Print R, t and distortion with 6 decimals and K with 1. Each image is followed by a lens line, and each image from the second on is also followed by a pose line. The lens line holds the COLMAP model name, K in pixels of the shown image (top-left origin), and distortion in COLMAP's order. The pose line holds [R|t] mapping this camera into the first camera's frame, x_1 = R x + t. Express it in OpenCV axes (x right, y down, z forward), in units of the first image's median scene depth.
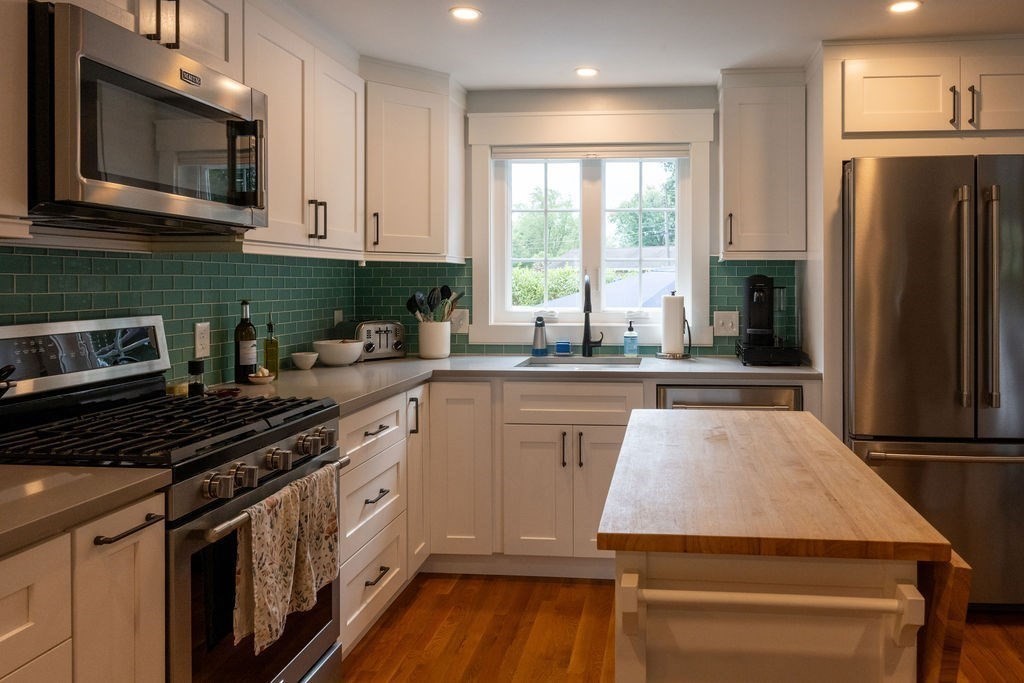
lens RADIAL K [[716.7, 0, 619.6], [0, 716.7, 286.6], [0, 0, 1]] dist [-0.008923, -0.002446]
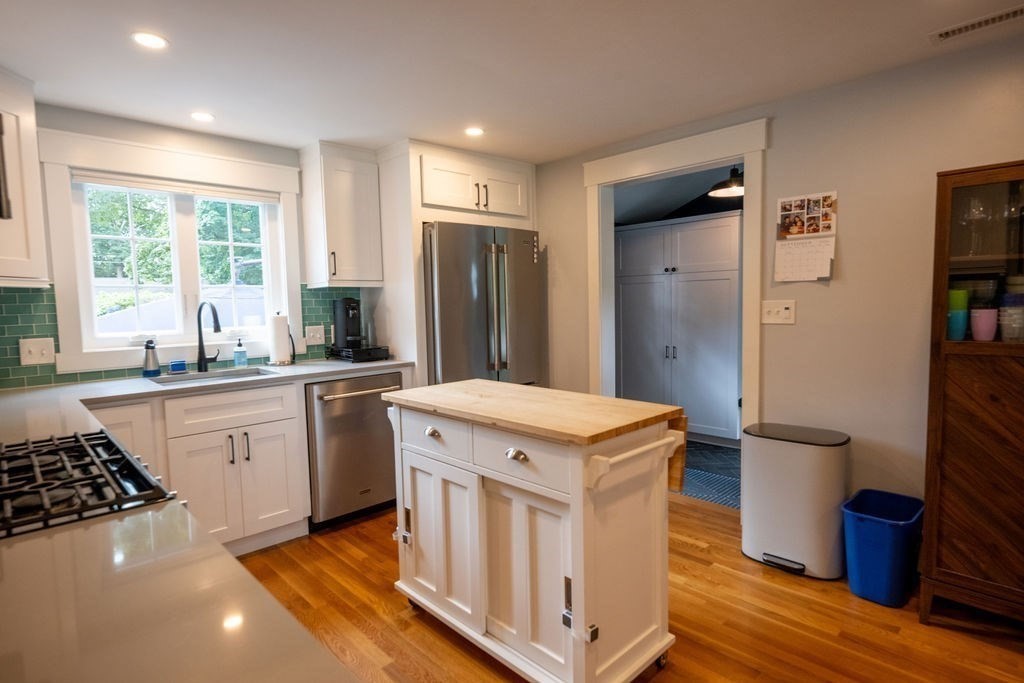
lens RADIAL K [[530.5, 0, 512.0], [0, 530.5, 341.5], [0, 0, 1]] dist [0.000794, -0.000086]
pose [[0.666948, -0.071450, 0.741671, -0.387156], [0.026300, 0.997029, 0.072400, 0.001947], [-0.744640, -0.028781, 0.666845, 0.089096]]
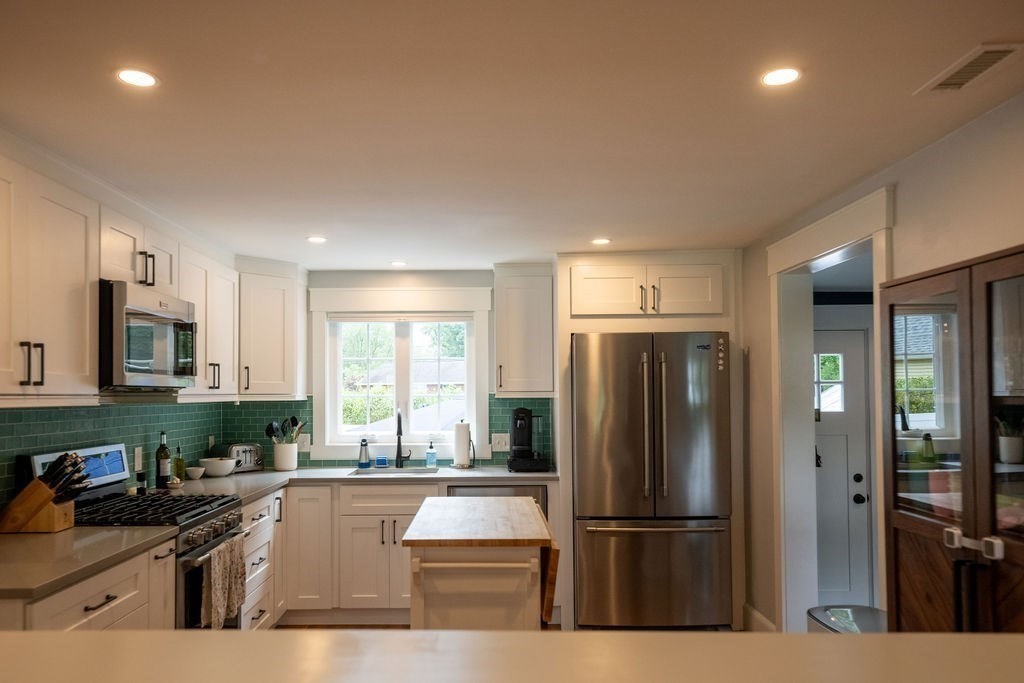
lens RADIAL K [[738.1, 0, 497.6], [0, 738.1, 383.1], [0, 0, 1]] dist [0.003133, 0.000389]
pose [[0.996355, -0.004099, 0.085208, 0.025290], [0.006020, 0.999733, -0.022303, -0.035599], [-0.085094, 0.022735, 0.996114, -0.479800]]
